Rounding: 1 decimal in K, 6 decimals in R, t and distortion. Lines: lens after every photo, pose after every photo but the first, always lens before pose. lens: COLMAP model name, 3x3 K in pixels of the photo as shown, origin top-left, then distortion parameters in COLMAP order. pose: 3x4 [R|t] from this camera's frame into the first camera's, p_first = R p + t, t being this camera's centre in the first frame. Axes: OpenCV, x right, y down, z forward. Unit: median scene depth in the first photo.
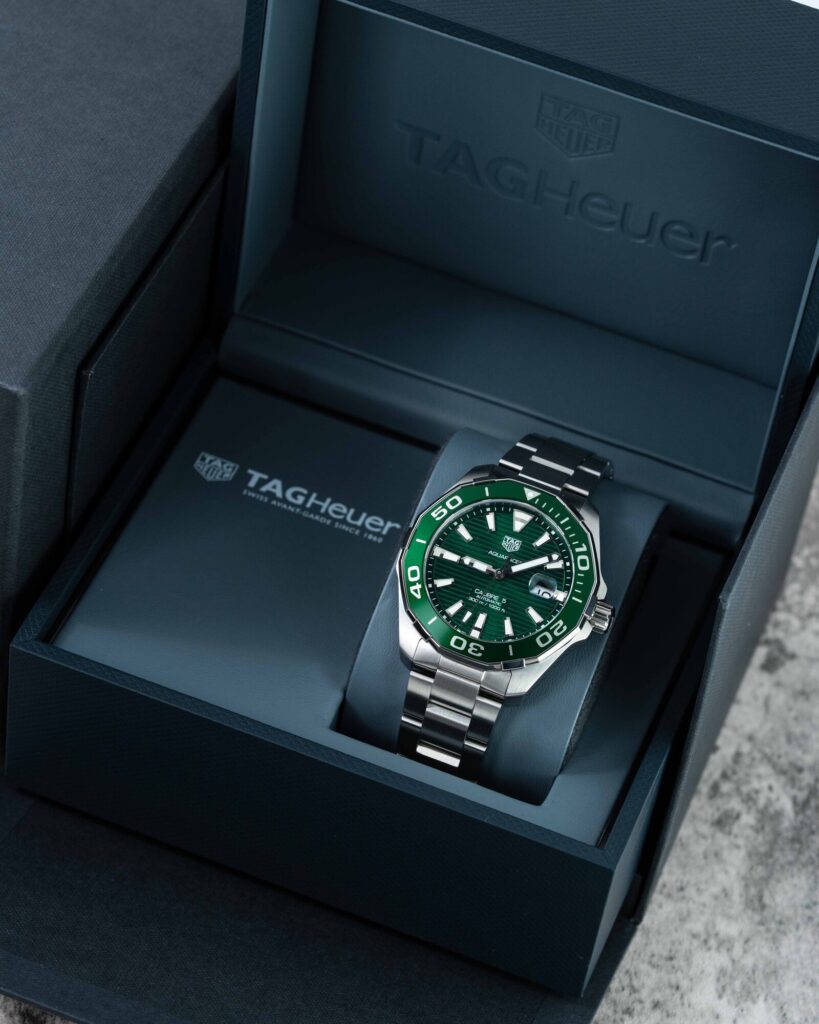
lens RADIAL K [[4992.1, 0, 405.5], [0, 4992.1, 516.1], [0, 0, 1]] dist [-0.909238, 0.000000]
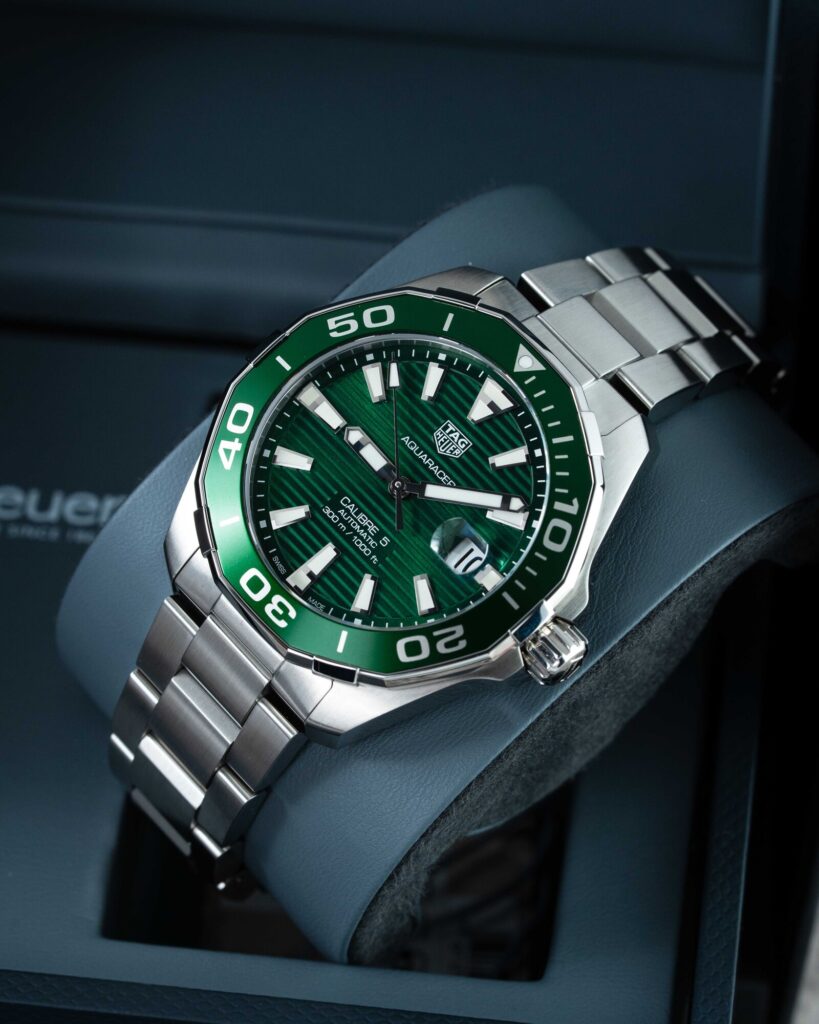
lens RADIAL K [[4992.1, 0, 408.0], [0, 4992.1, 503.9], [0, 0, 1]] dist [-0.909238, 0.000000]
pose [[0.894636, 0.395547, -0.207770, 0.121330], [-0.376308, 0.917766, 0.126879, -0.049026], [0.240871, -0.035325, 0.969914, 0.525000]]
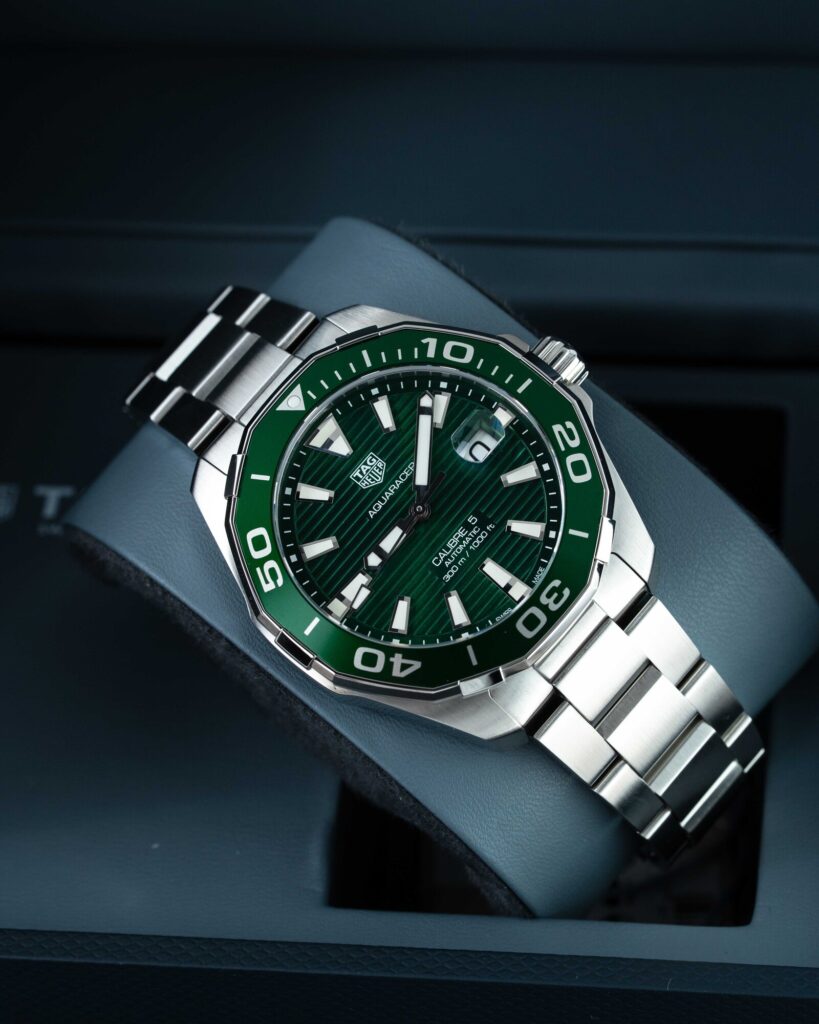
lens RADIAL K [[4992.1, 0, 405.0], [0, 4992.1, 506.5], [0, 0, 1]] dist [-0.909238, 0.000000]
pose [[0.322740, -0.909611, 0.261622, -0.116786], [0.908780, 0.375052, 0.182906, -0.084692], [-0.264495, 0.178725, 0.947681, 0.506989]]
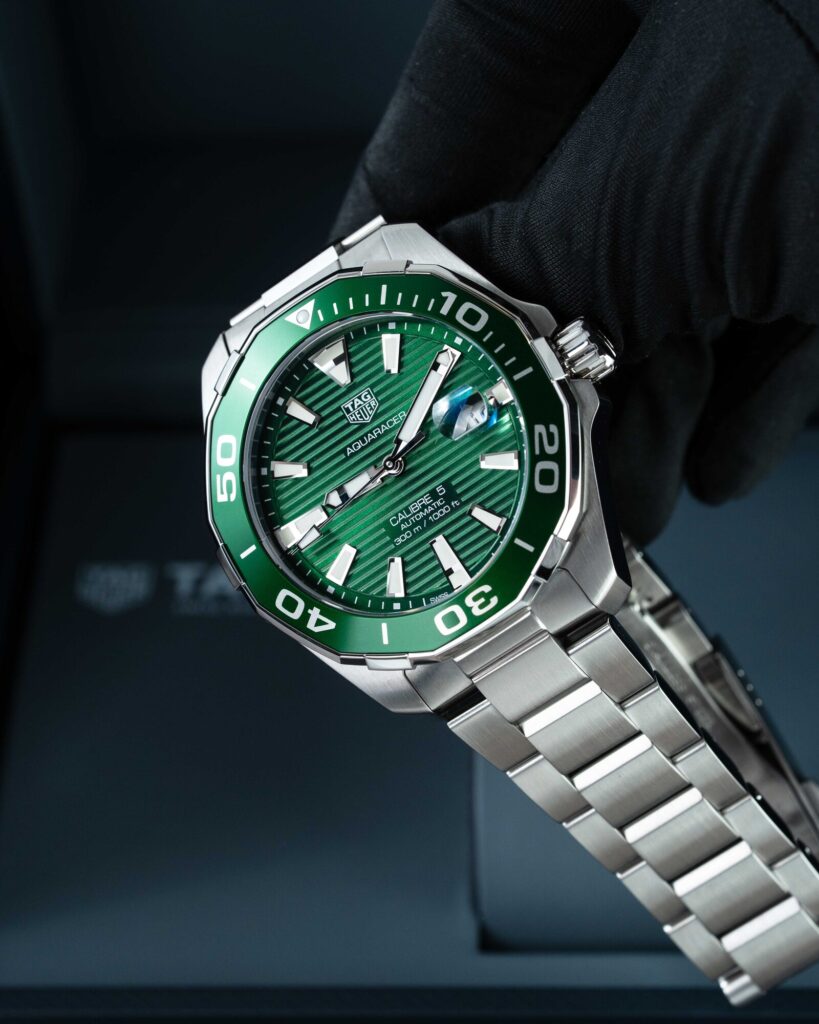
lens RADIAL K [[4992.1, 0, 405.6], [0, 4992.1, 512.4], [0, 0, 1]] dist [-0.909238, 0.000000]
pose [[0.585770, -0.801161, -0.122534, 0.076263], [0.806918, 0.590648, -0.004372, 0.017551], [0.075877, -0.096314, 0.992455, 0.506624]]
